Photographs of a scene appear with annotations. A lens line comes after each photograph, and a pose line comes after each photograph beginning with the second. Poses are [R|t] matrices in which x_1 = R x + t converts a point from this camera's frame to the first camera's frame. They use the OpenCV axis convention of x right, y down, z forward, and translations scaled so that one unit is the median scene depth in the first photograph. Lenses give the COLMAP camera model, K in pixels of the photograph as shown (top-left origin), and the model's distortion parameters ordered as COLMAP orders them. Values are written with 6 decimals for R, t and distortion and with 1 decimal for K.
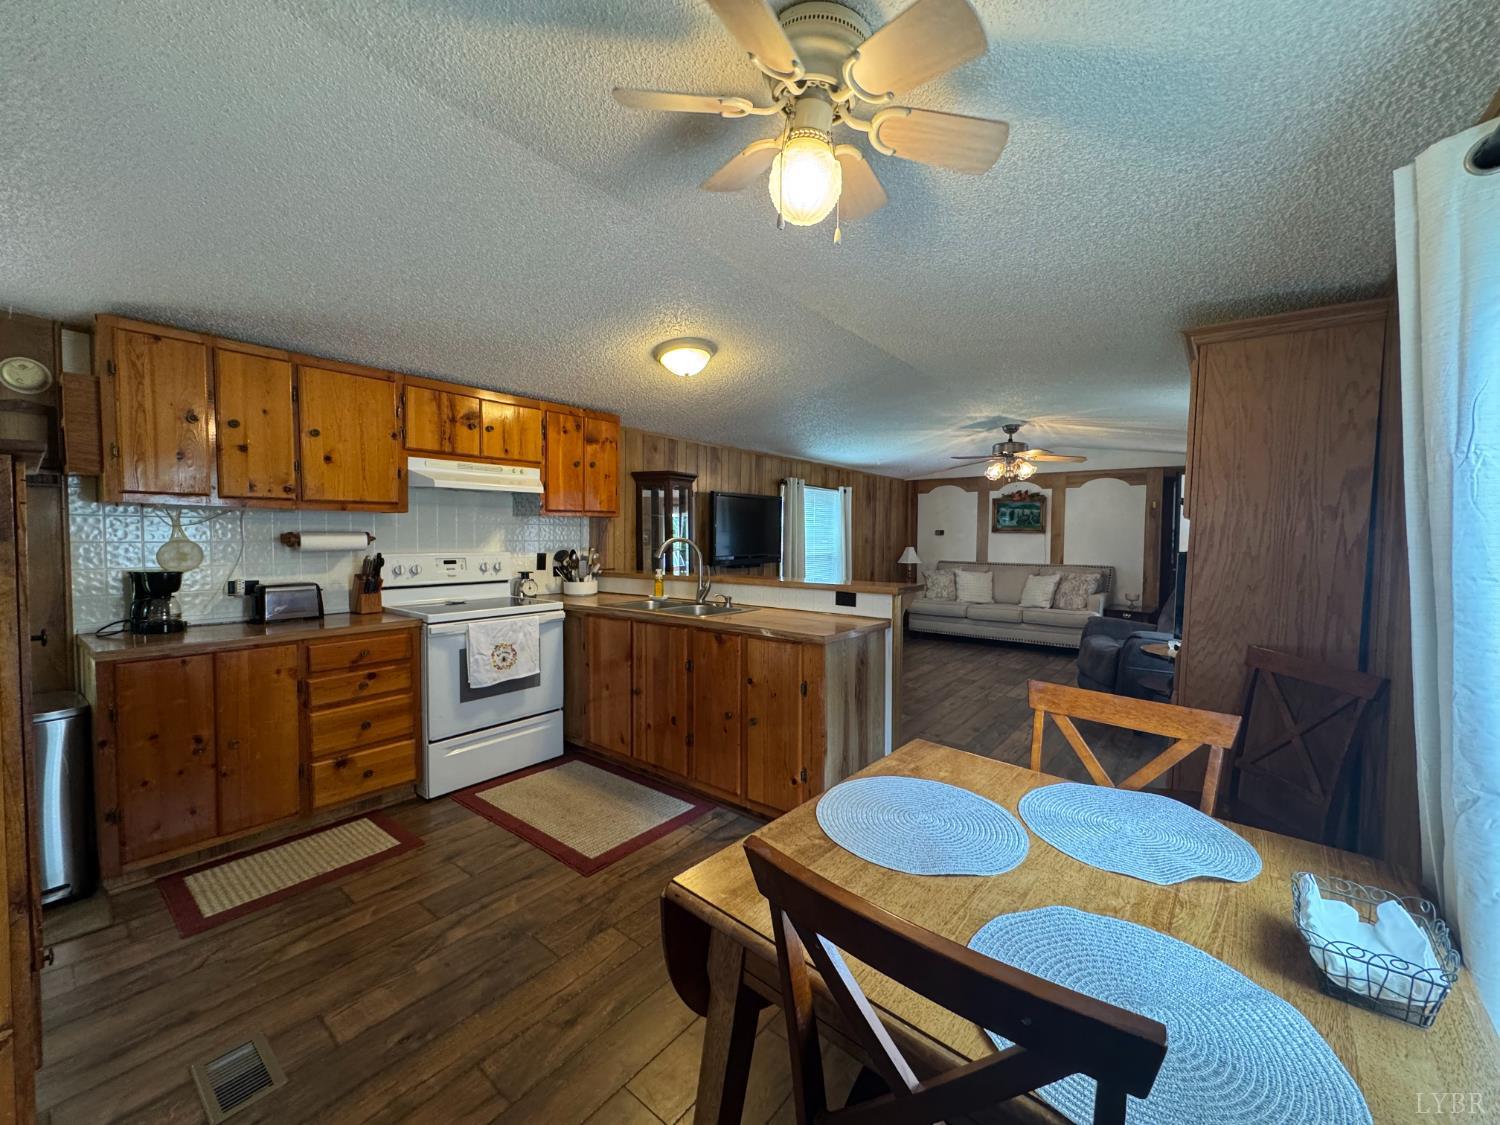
lens RADIAL K [[599.0, 0, 750.8], [0, 599.0, 561.8], [0, 0, 1]] dist [0.001480, 0.000177]
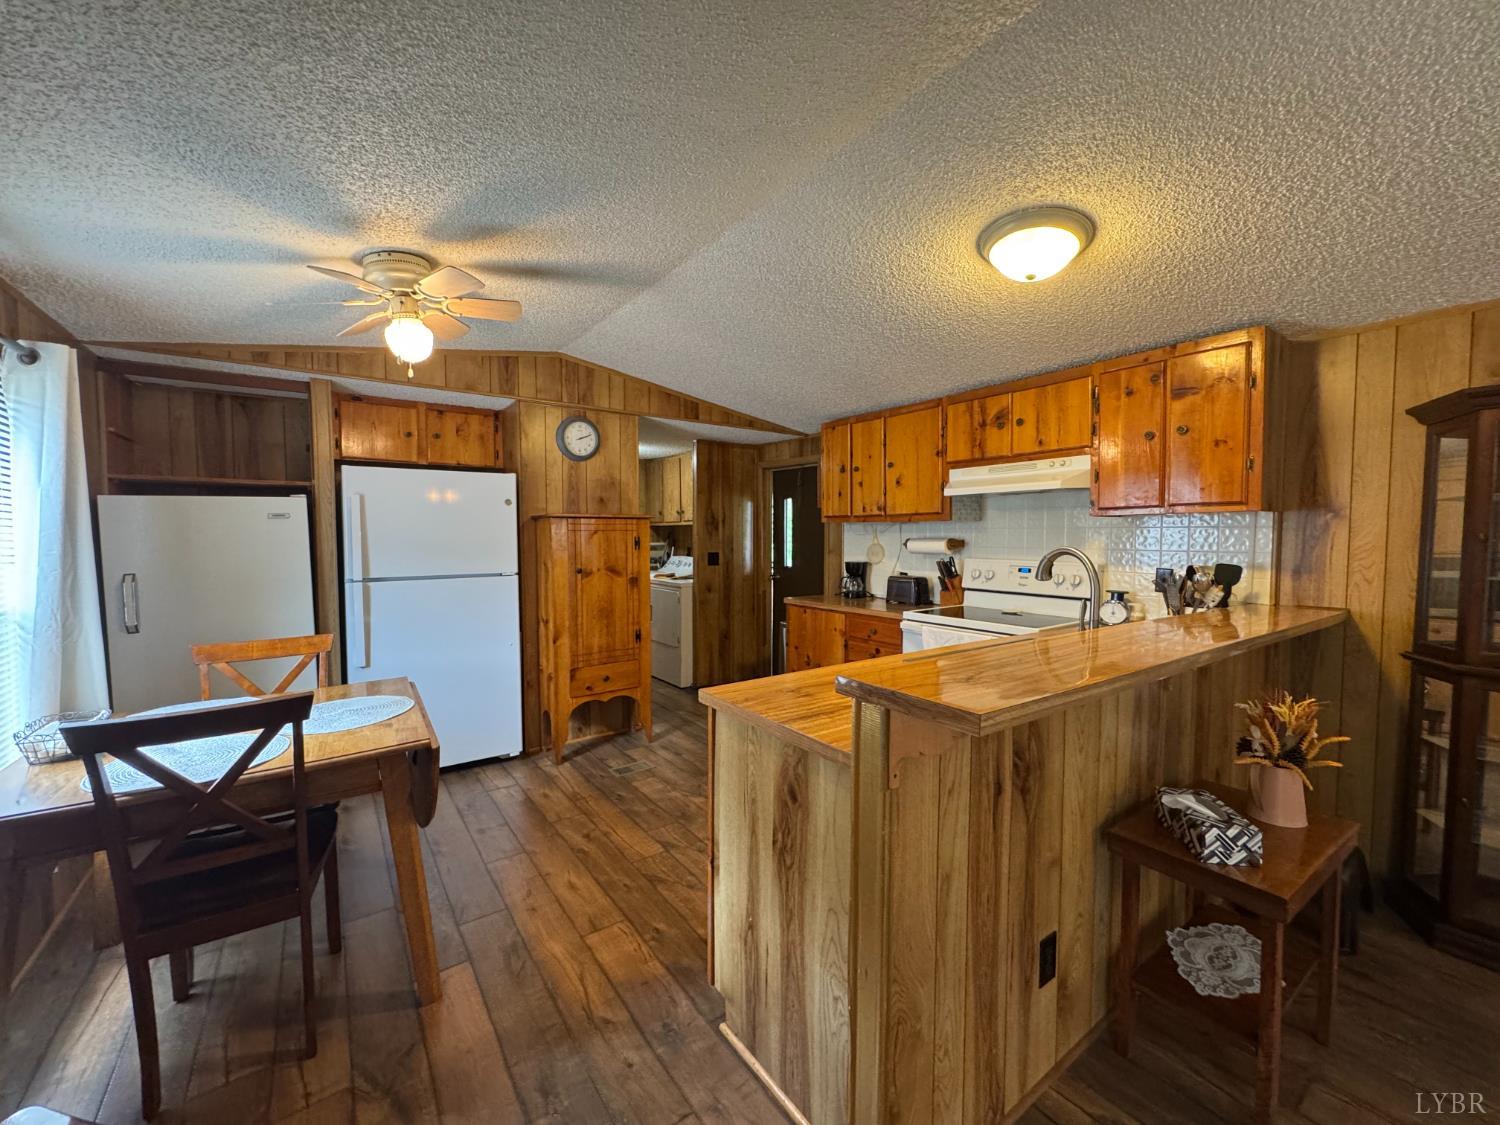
lens RADIAL K [[599.0, 0, 748.1], [0, 599.0, 562.0], [0, 0, 1]] dist [0.001480, 0.000177]
pose [[-0.271893, 0.037698, -0.961589, 0.582125], [-0.045450, 0.997614, 0.051961, -0.046811], [0.961254, 0.057832, -0.269531, 0.935851]]
